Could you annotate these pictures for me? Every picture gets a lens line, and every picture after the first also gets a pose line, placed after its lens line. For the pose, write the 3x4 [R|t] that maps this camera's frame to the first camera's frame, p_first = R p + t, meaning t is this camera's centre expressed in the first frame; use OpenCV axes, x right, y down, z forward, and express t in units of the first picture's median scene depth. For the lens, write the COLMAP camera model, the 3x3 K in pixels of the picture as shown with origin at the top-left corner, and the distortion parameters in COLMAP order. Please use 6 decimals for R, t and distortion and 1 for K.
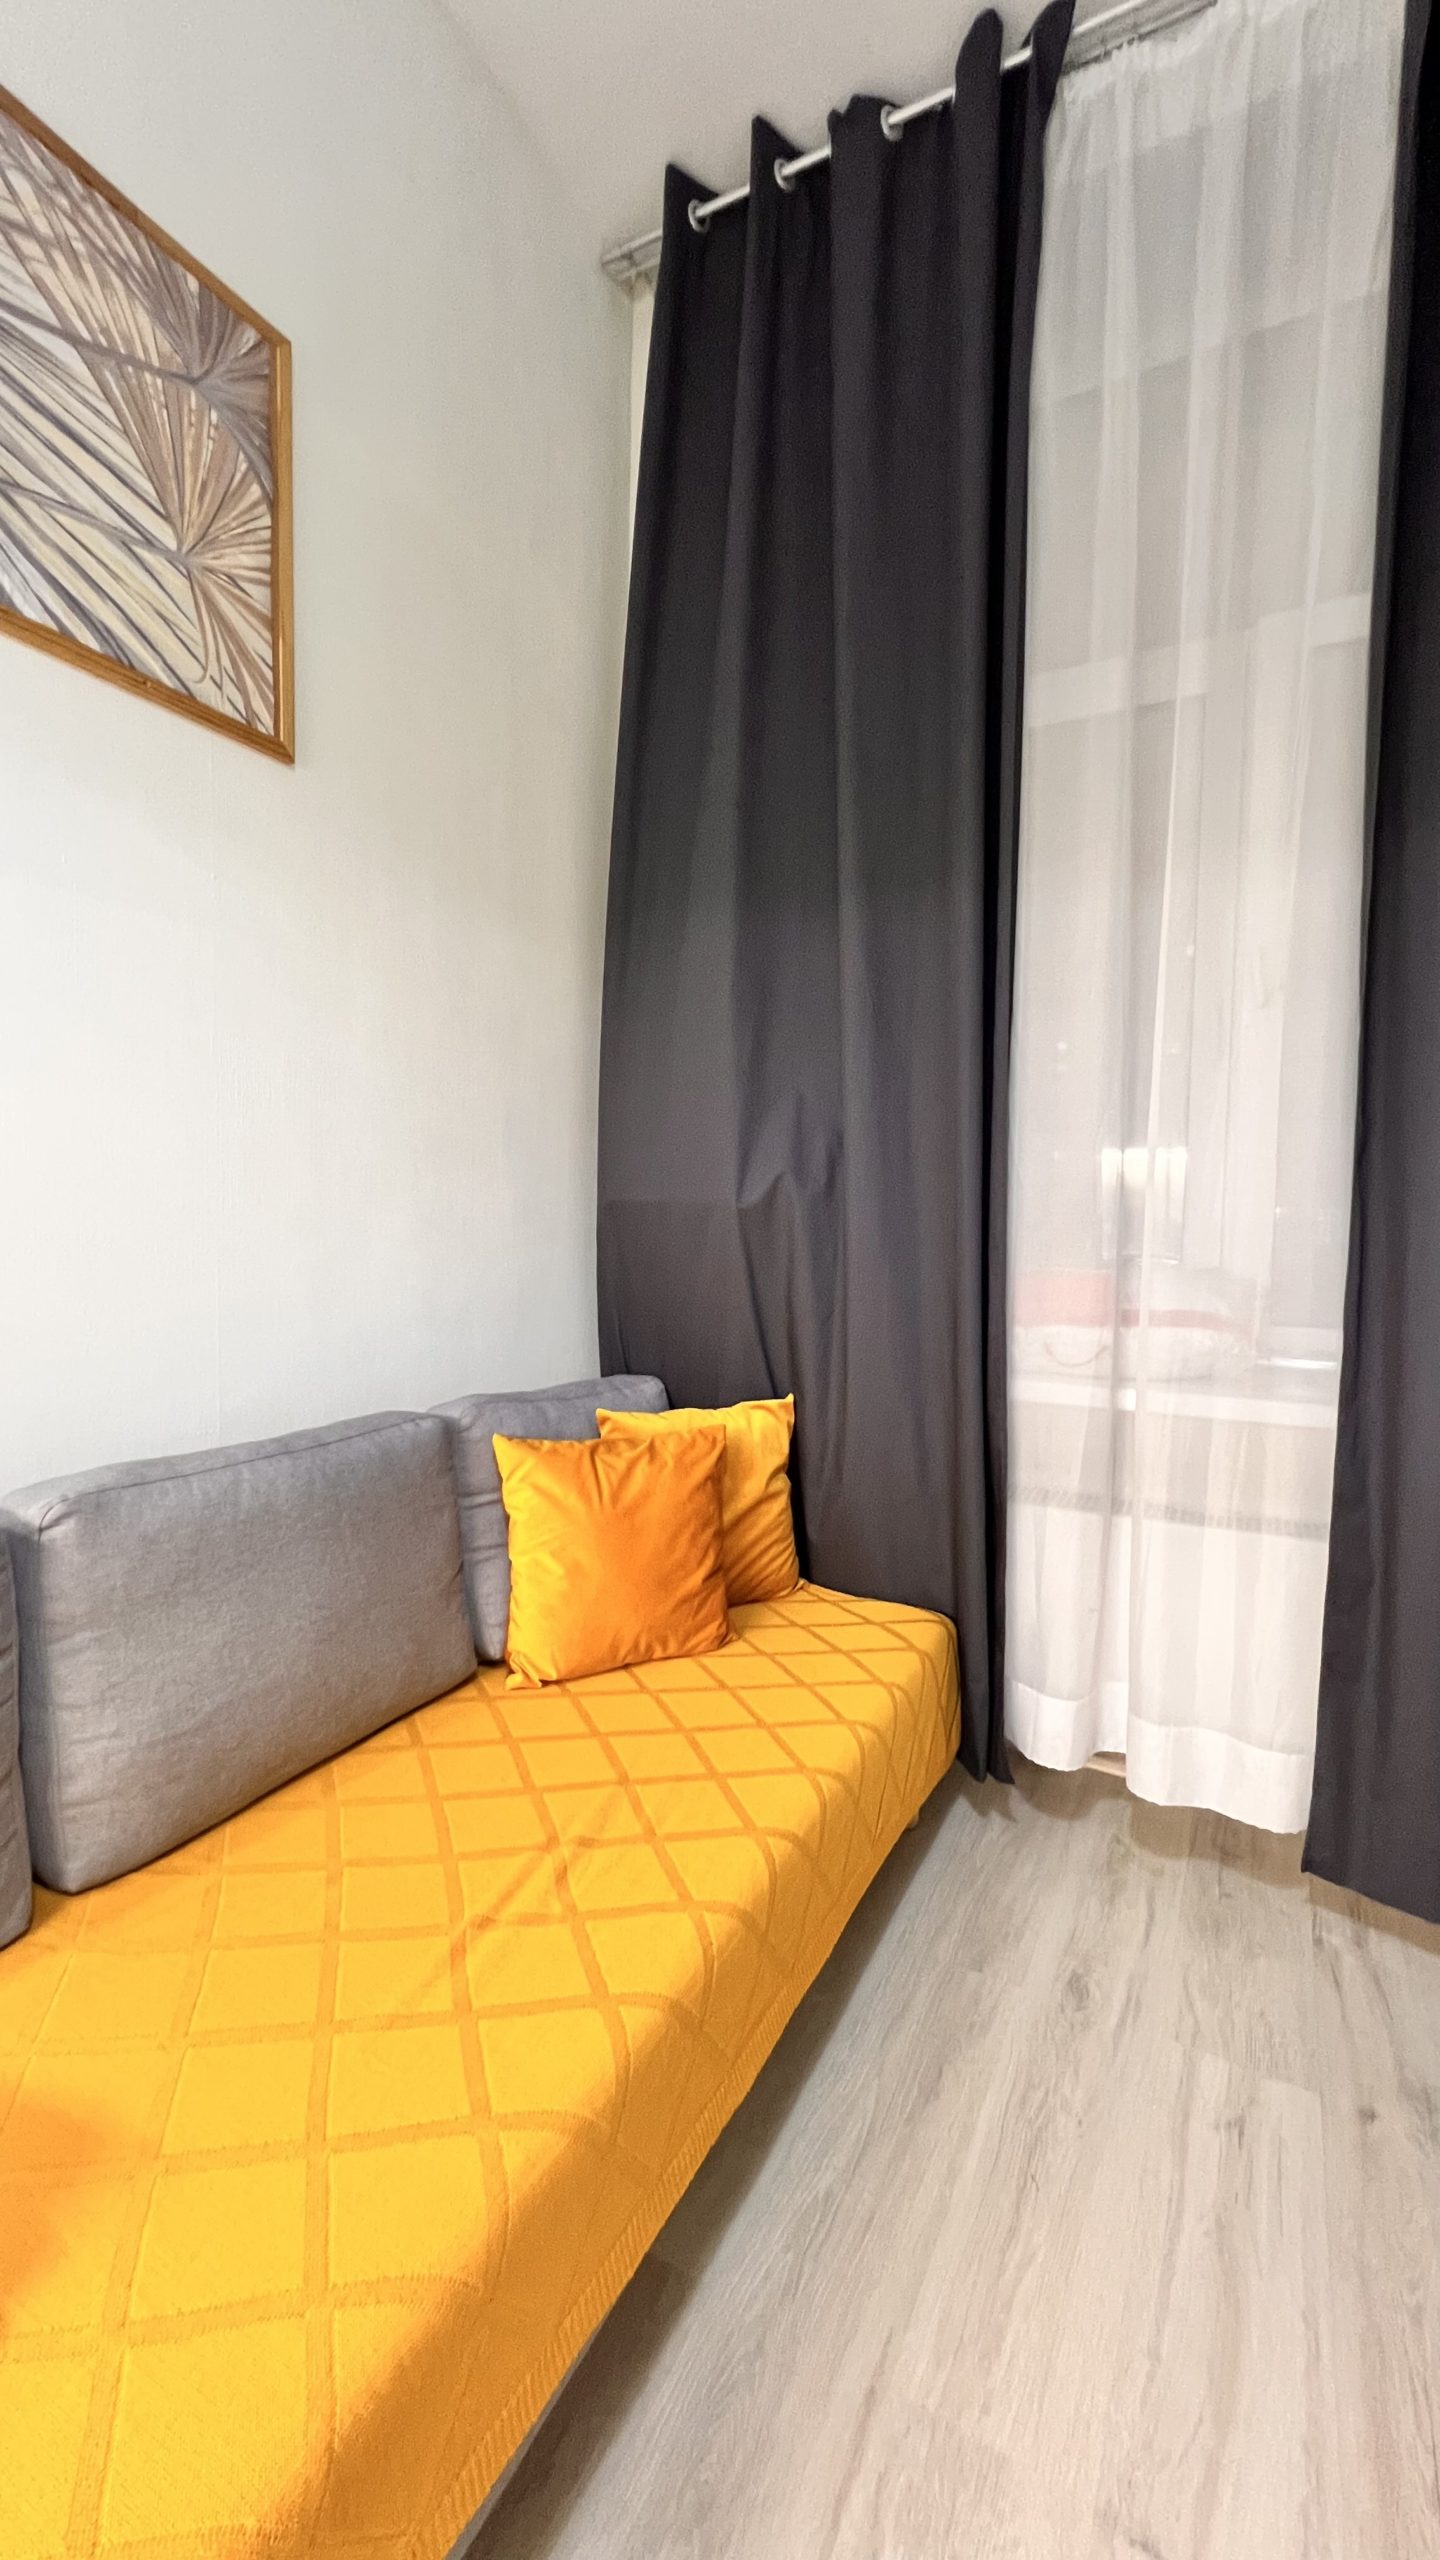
lens RADIAL K [[1024.3, 0, 723.6], [0, 1024.3, 1273.0], [0, 0, 1]] dist [-0.002707, 0.000979]
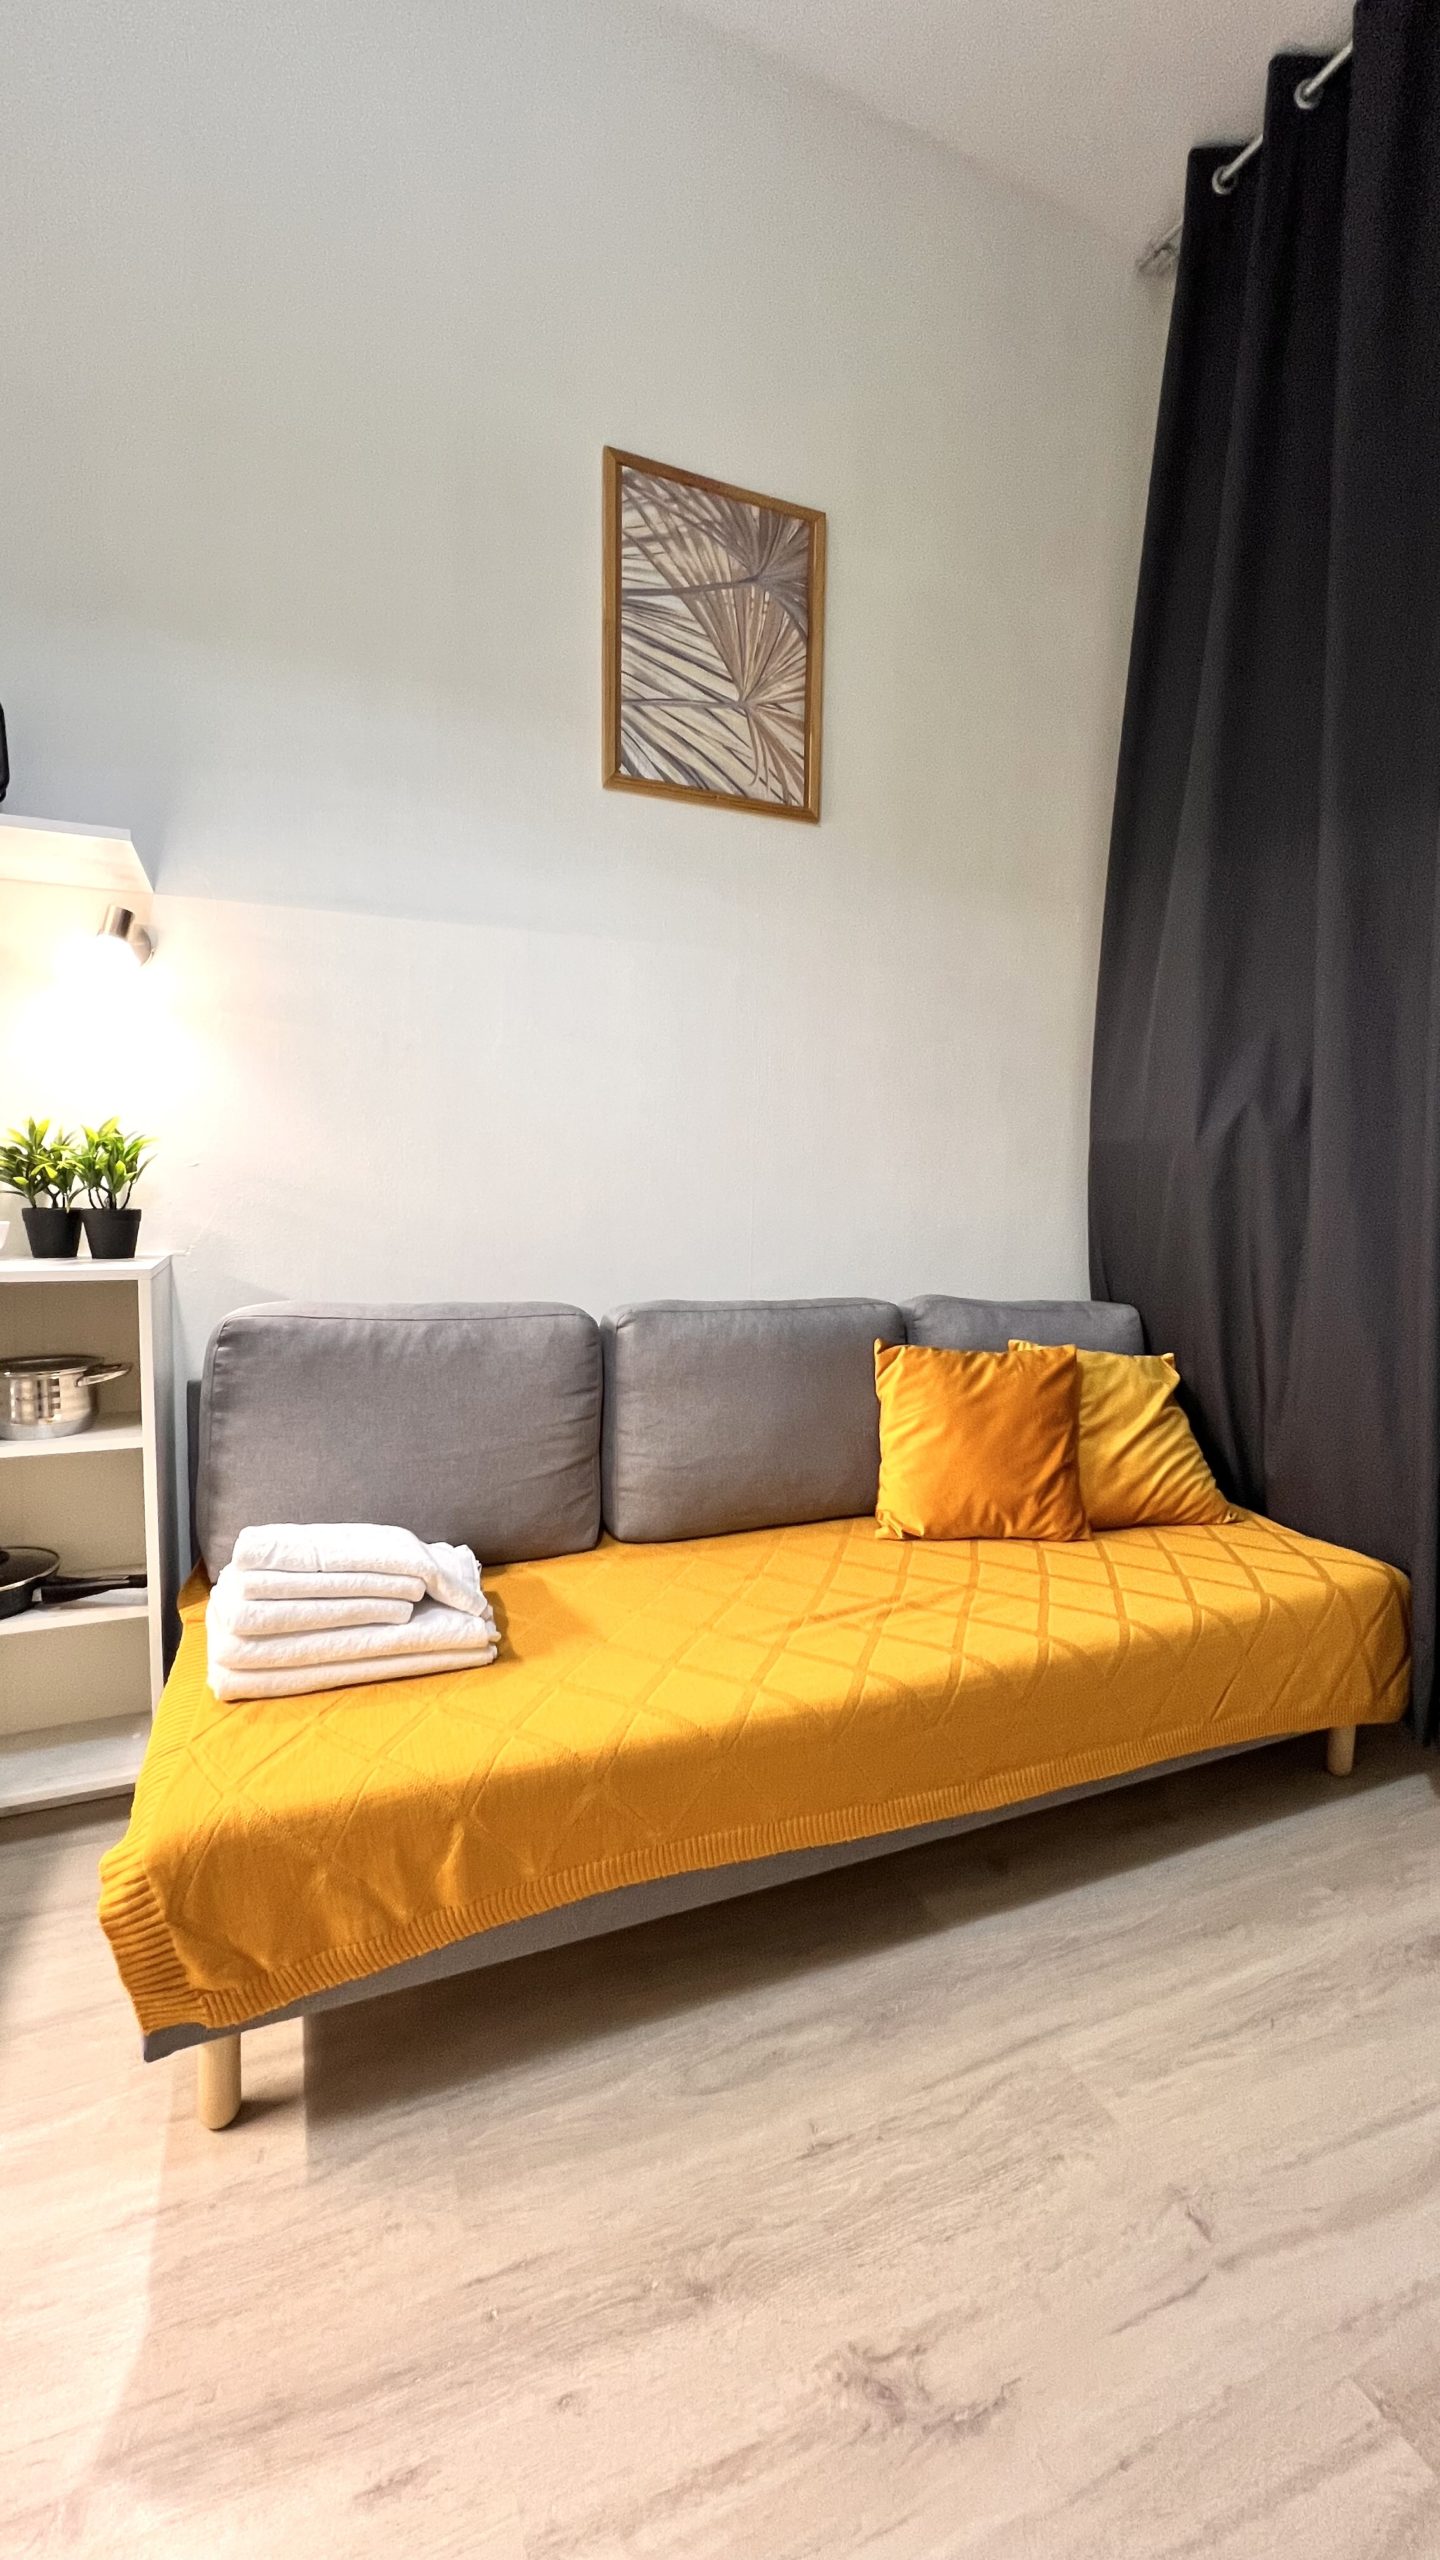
lens RADIAL K [[1024.3, 0, 724.3], [0, 1024.3, 1274.4], [0, 0, 1]] dist [-0.002707, 0.000979]
pose [[0.780449, 0.053715, -0.622908, 0.390552], [-0.041521, 0.998556, 0.034086, 0.071649], [0.623840, -0.000739, 0.781552, -0.163696]]
